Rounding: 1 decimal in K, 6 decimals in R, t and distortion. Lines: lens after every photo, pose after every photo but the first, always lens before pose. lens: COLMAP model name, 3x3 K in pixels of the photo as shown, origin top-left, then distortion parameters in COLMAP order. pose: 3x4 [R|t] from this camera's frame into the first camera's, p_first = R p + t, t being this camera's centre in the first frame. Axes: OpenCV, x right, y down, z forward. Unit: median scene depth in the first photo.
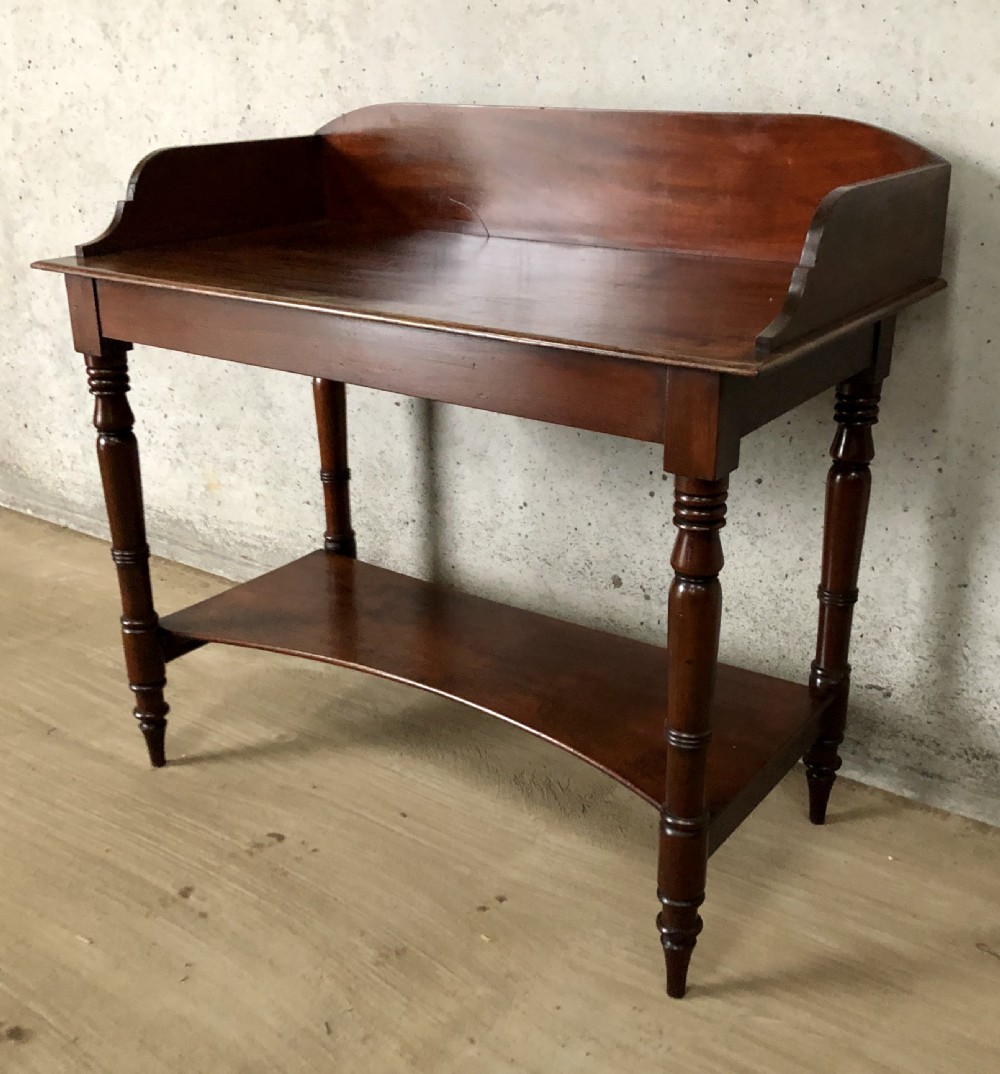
lens RADIAL K [[1263.6, 0, 546.5], [0, 1263.6, 544.0], [0, 0, 1]] dist [0.043588, 0.000000]
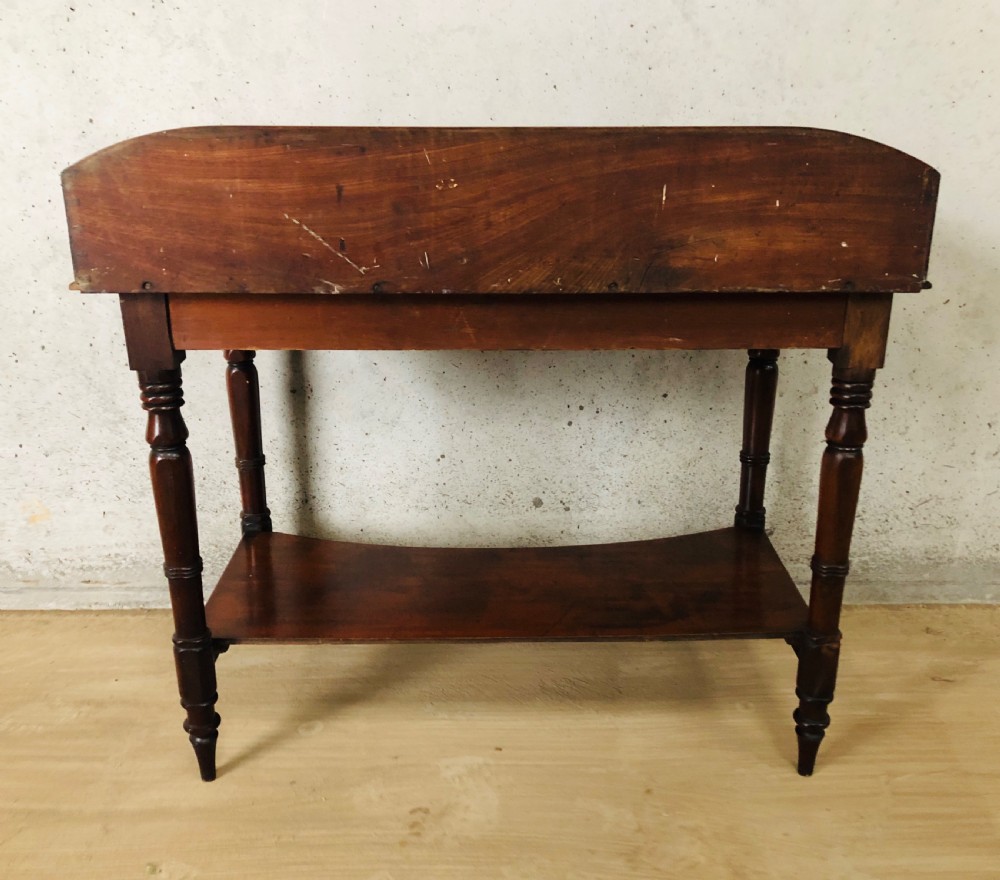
lens RADIAL K [[1001.0, 0, 521.1], [0, 1001.0, 421.9], [0, 0, 1]] dist [0.029436, 0.000000]
pose [[0.812139, -0.182656, 0.554136, -0.513229], [0.211454, 0.977311, 0.012238, -0.065974], [-0.543798, 0.107235, 0.832336, 0.232582]]
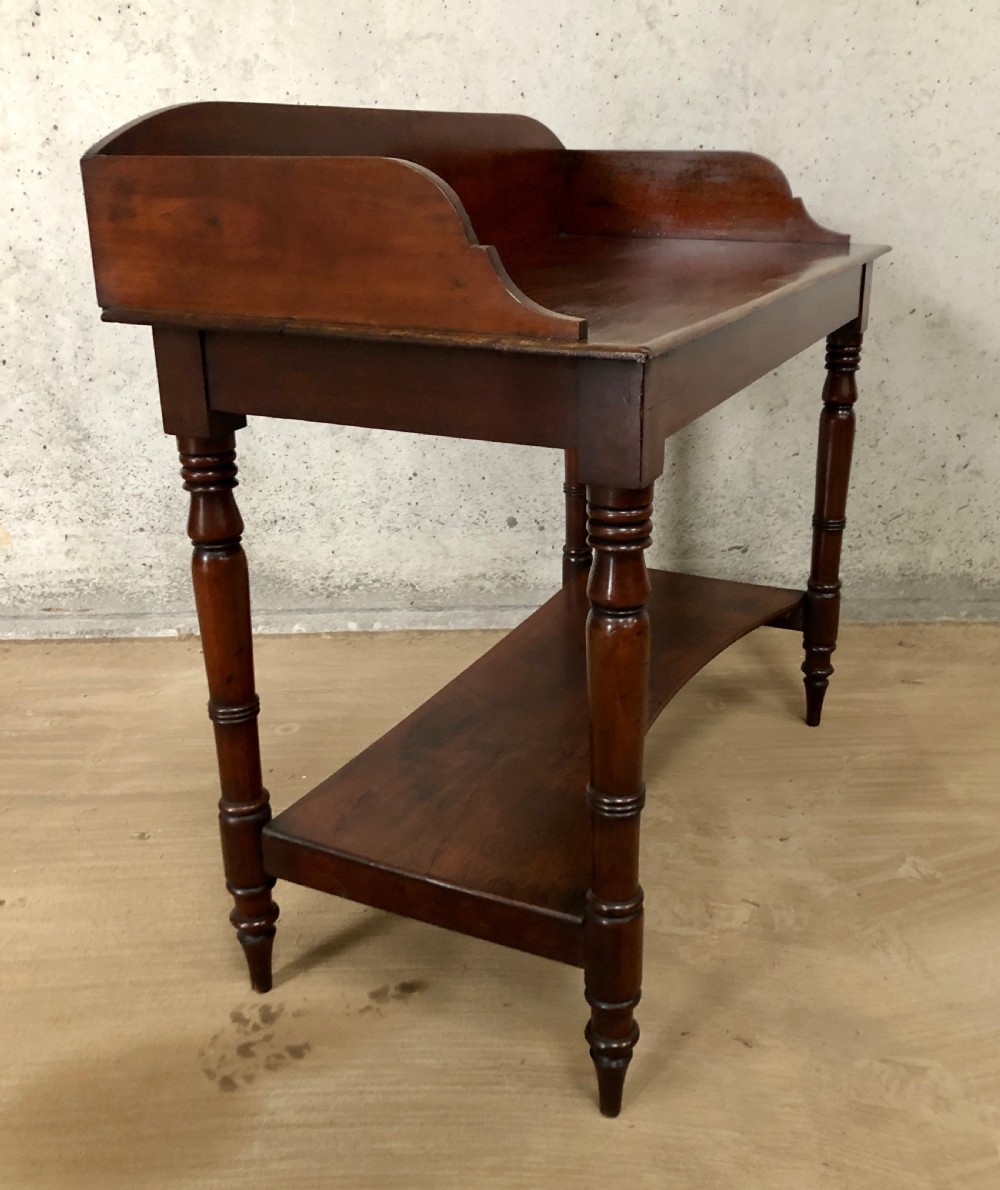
lens RADIAL K [[1164.7, 0, 534.5], [0, 1164.7, 536.5], [0, 0, 1]] dist [0.040756, 0.000000]
pose [[0.790856, -0.188586, 0.582222, -0.618729], [0.222306, 0.974879, 0.013803, 0.035913], [-0.570199, 0.118515, 0.812913, 0.112340]]
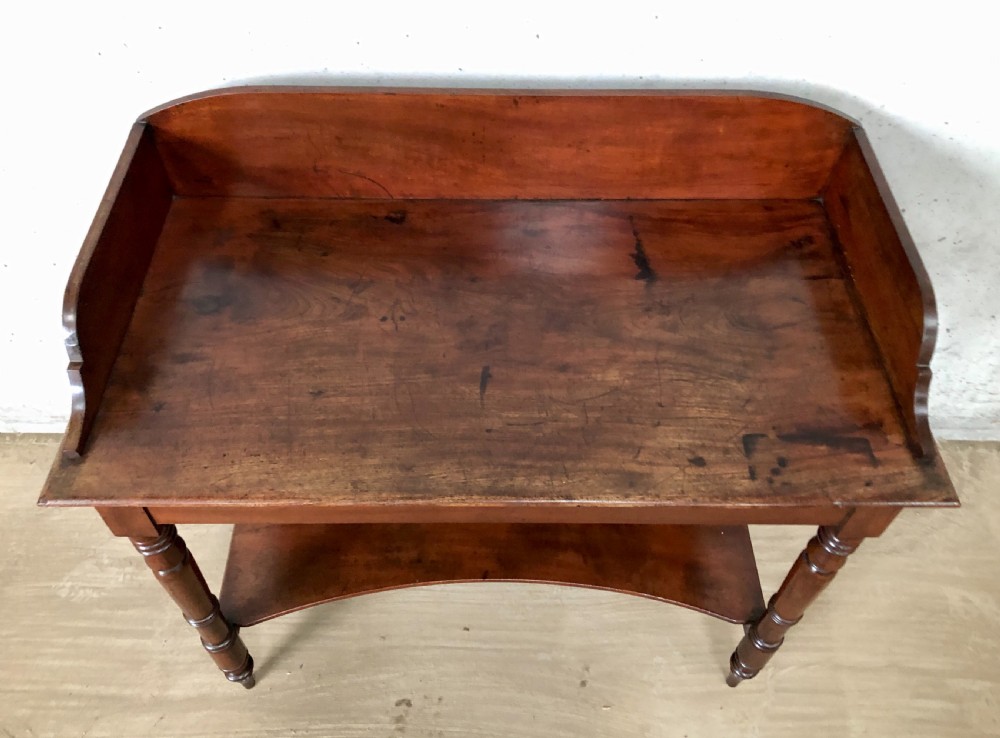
lens RADIAL K [[841.0, 0, 490.8], [0, 841.0, 361.9], [0, 0, 1]] dist [0.024532, -0.014292]
pose [[0.823798, -0.436656, 0.361508, -0.285694], [0.195640, 0.817525, 0.541643, -0.492192], [-0.532054, -0.375479, 0.758903, 0.398075]]
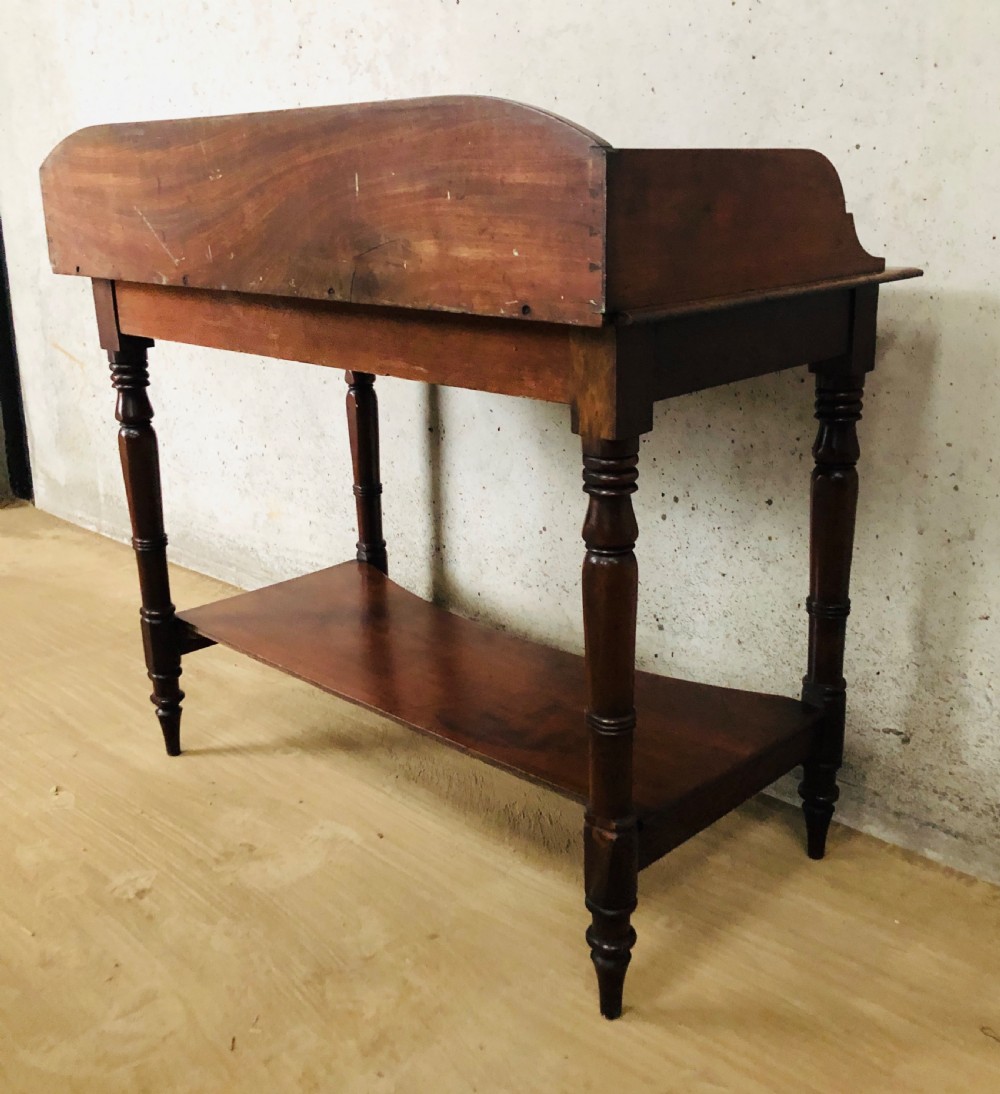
lens RADIAL K [[1191.9, 0, 521.4], [0, 1191.9, 513.8], [0, 0, 1]] dist [0.036153, 0.000000]
pose [[0.986989, 0.031719, -0.157628, 0.124741], [-0.047324, 0.994231, -0.096252, 0.052461], [0.153666, 0.102459, 0.982796, 0.097256]]
